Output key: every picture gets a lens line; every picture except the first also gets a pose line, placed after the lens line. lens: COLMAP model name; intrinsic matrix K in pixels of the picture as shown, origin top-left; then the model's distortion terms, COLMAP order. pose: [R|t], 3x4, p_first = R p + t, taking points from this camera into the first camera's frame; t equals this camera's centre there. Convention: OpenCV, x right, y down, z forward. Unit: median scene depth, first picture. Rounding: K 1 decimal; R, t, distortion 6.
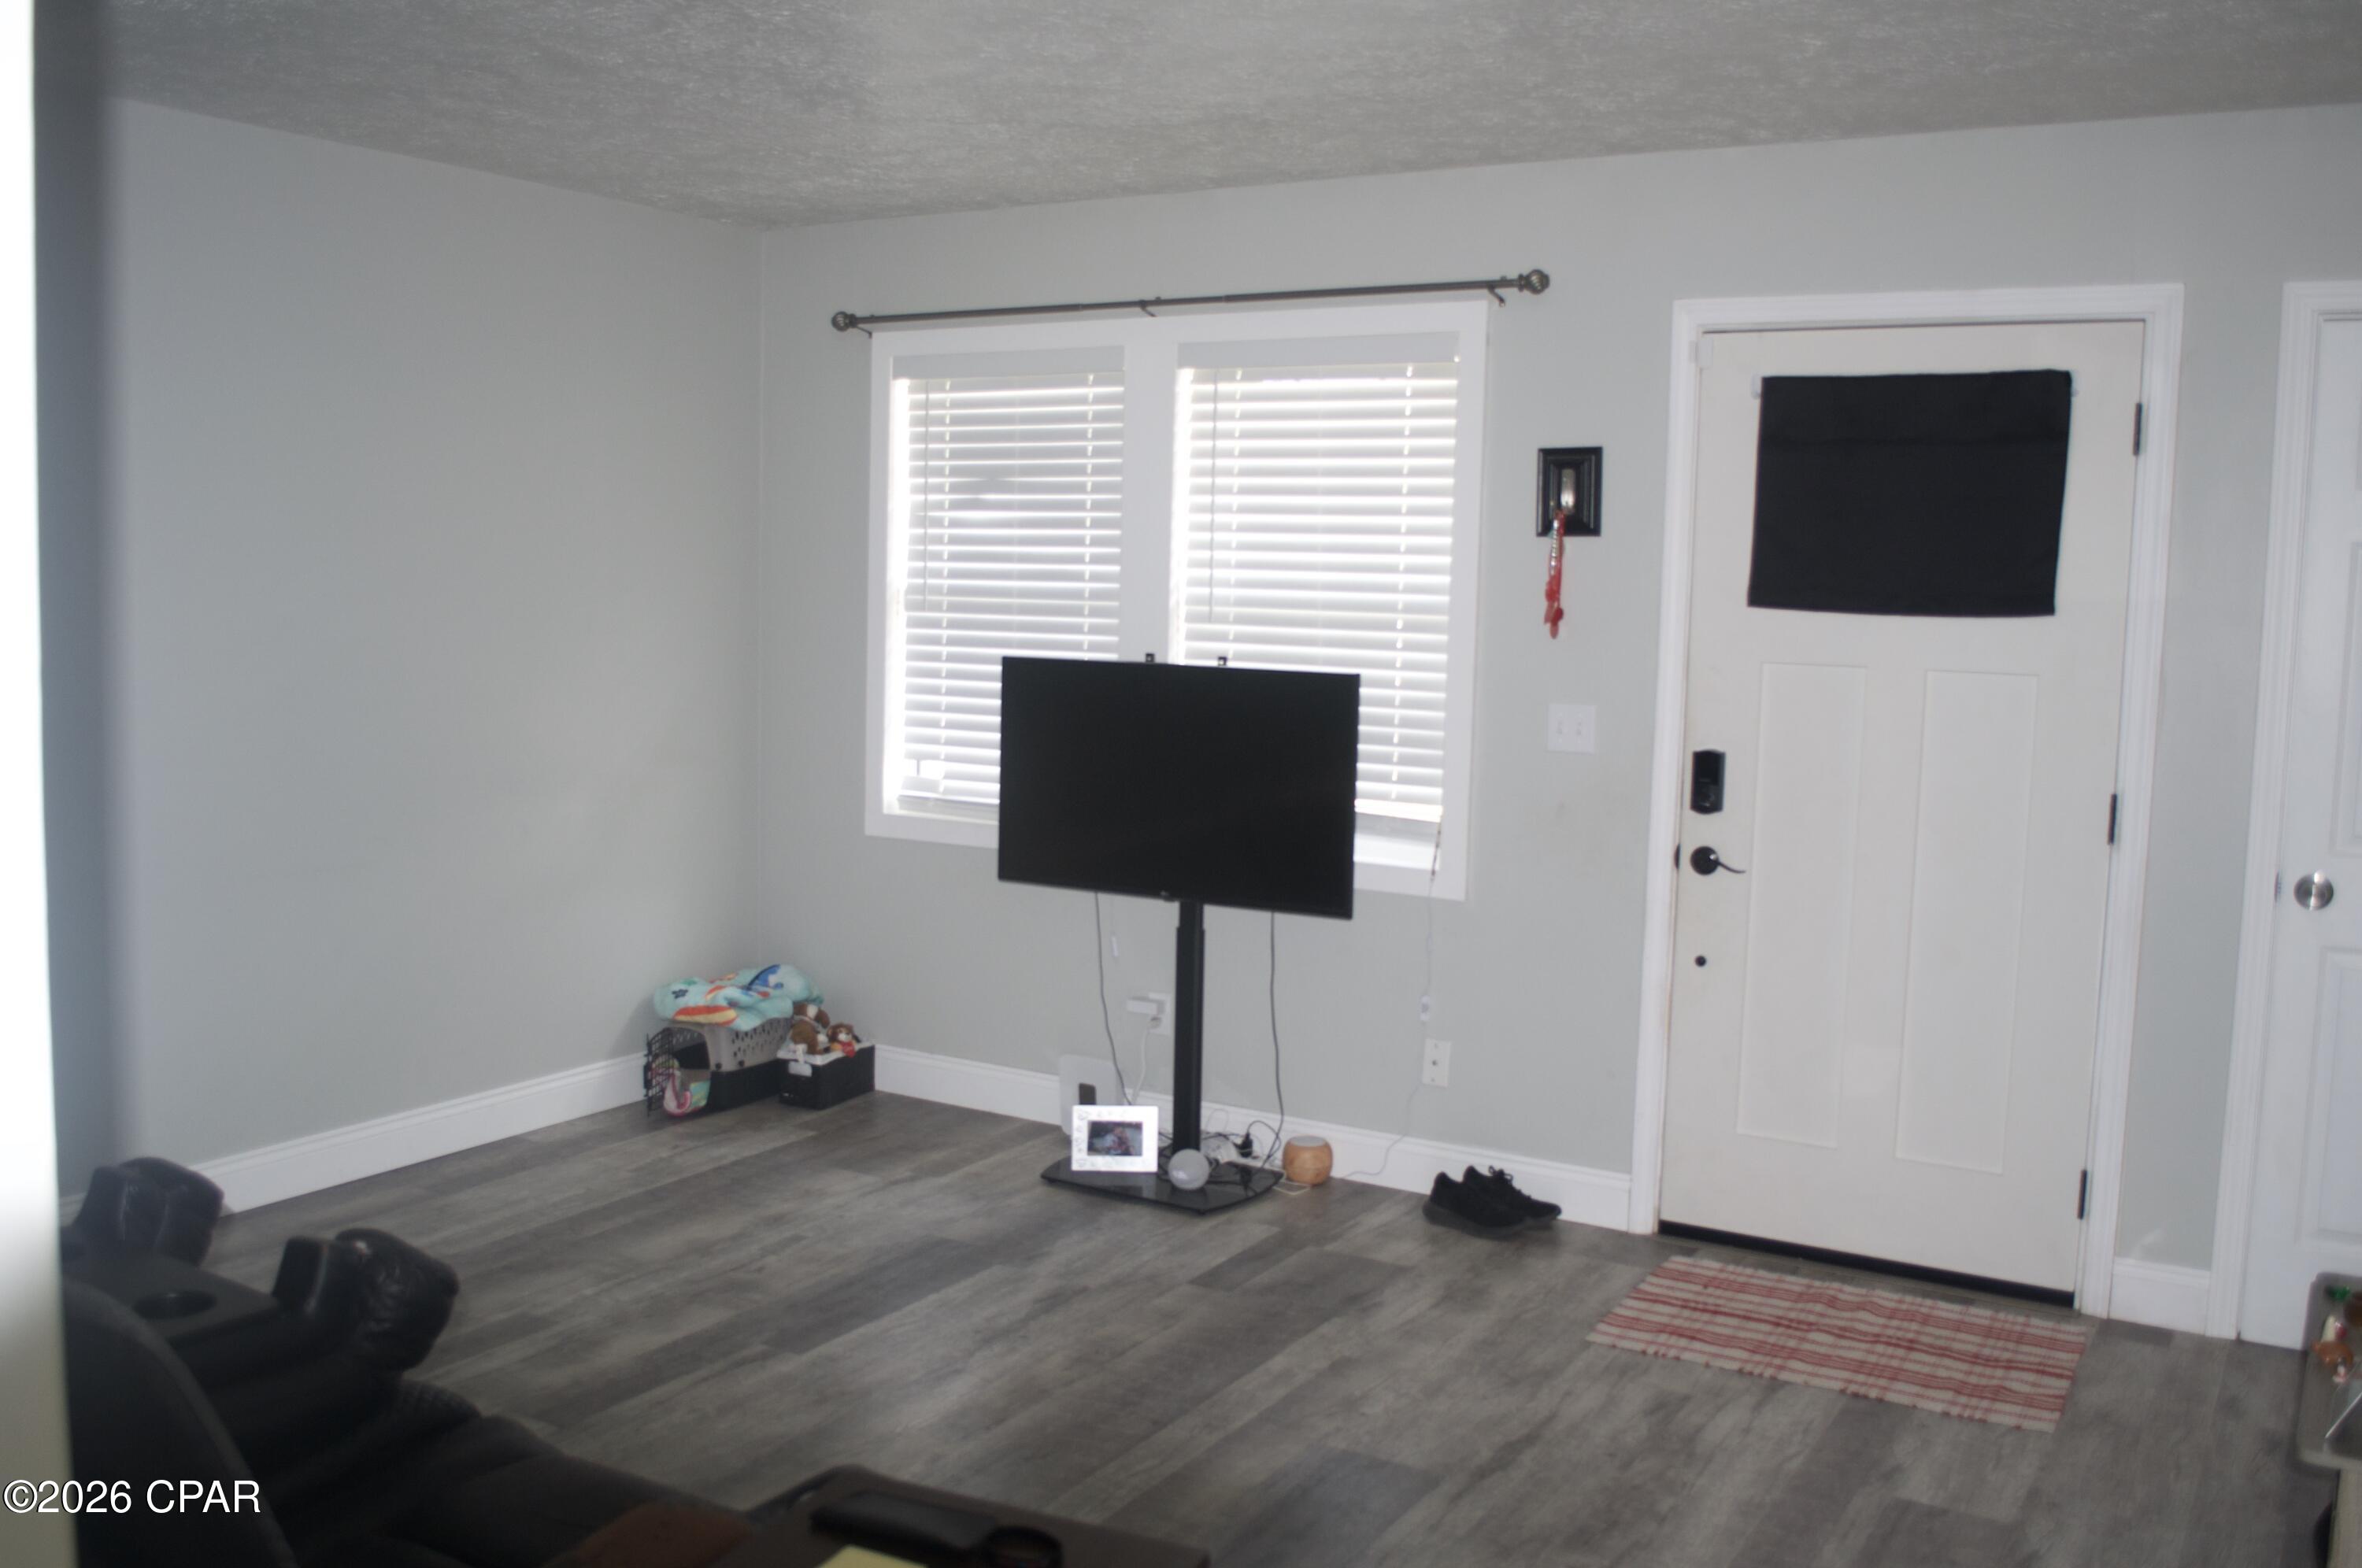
lens RADIAL K [[1965.6, 0, 1181.0], [0, 1965.6, 784.0], [0, 0, 1]] dist [-0.073246, 0.005419]
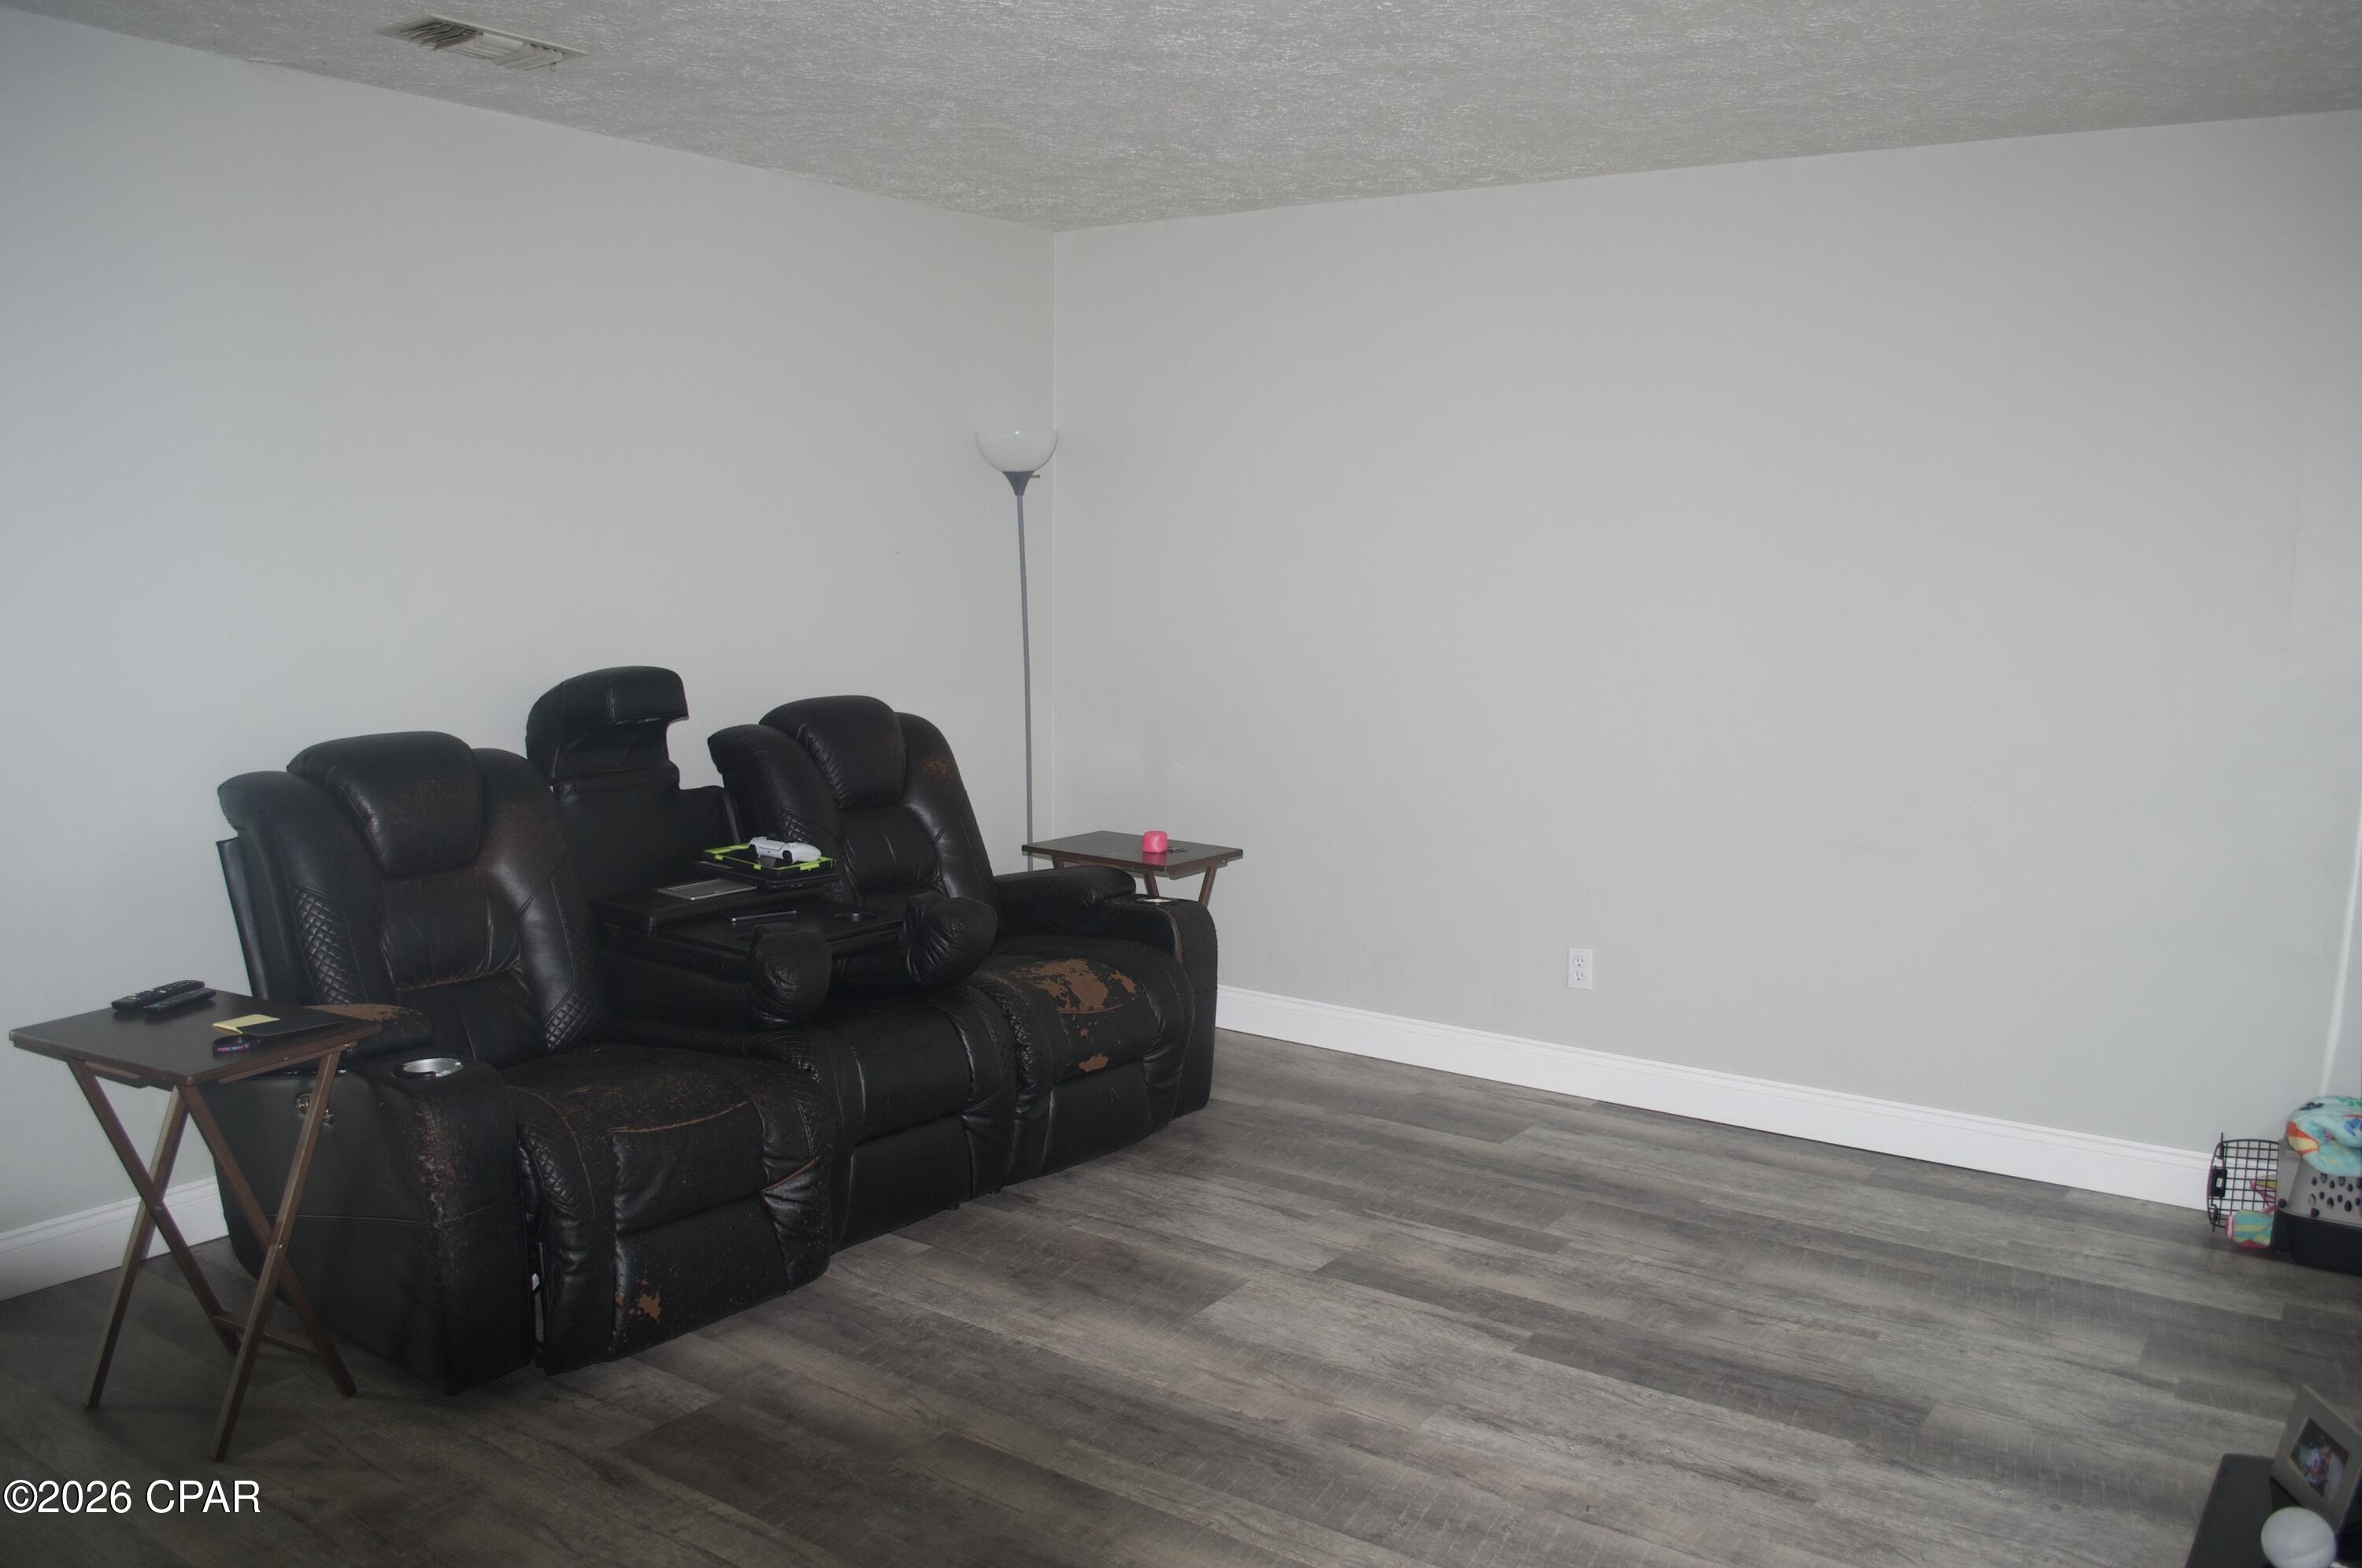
lens RADIAL K [[1858.6, 0, 1181.0], [0, 1858.6, 784.0], [0, 0, 1]] dist [-0.075656, 0.002874]
pose [[-0.026764, 0.113436, -0.993185, 0.557711], [-0.128611, 0.984893, 0.115954, -0.054173], [0.991334, 0.130838, -0.011770, 0.669735]]
